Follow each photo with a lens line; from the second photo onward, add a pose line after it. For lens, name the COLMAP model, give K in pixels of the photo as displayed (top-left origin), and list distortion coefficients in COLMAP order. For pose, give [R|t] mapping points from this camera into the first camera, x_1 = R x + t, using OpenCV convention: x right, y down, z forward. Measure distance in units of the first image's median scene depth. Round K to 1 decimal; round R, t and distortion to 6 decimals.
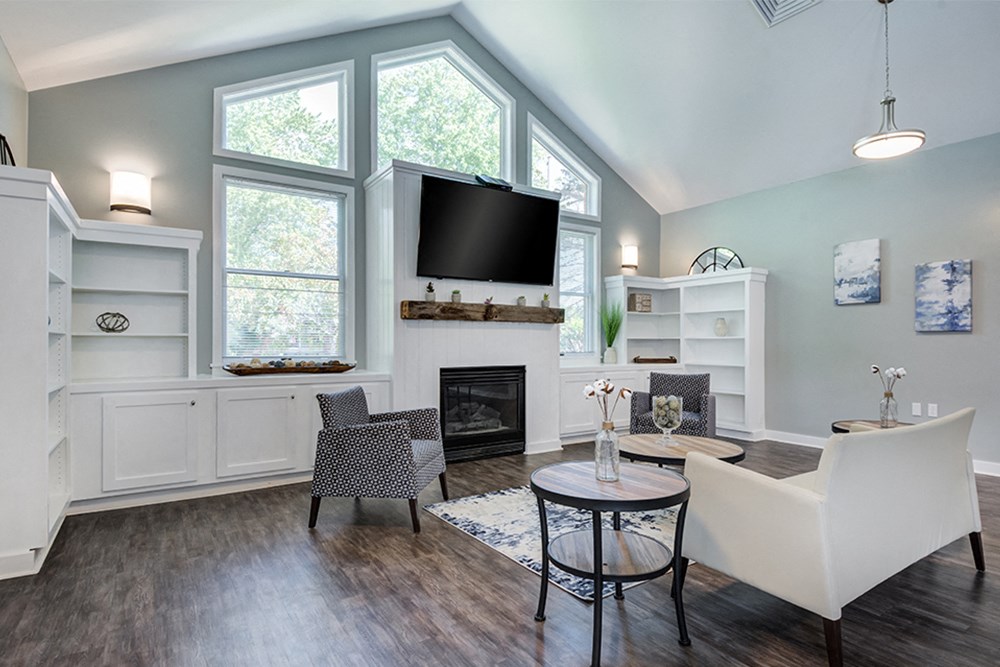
lens RADIAL K [[514.3, 0, 500.0], [0, 514.3, 333.5], [0, 0, 1]] dist [-0.000493, -0.000085]
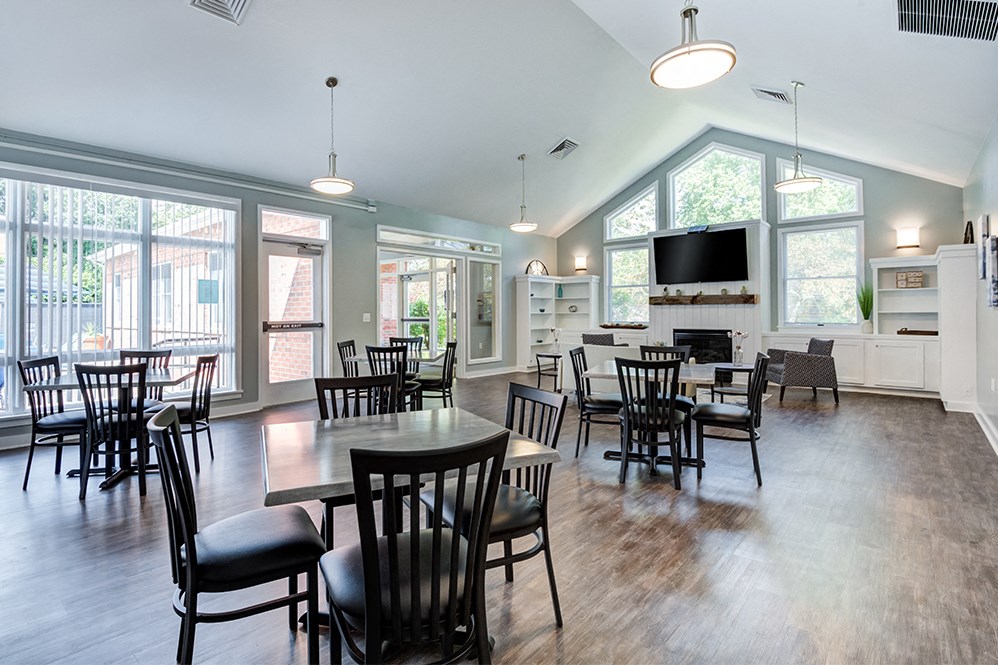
lens RADIAL K [[512.3, 0, 502.2], [0, 512.3, 302.6], [0, 0, 1]] dist [-0.000962, -0.000148]
pose [[0.284666, -0.023499, -0.958339, 1.541314], [0.014224, 0.999693, -0.020288, -0.002551], [0.958521, -0.007856, 0.284913, -0.202647]]
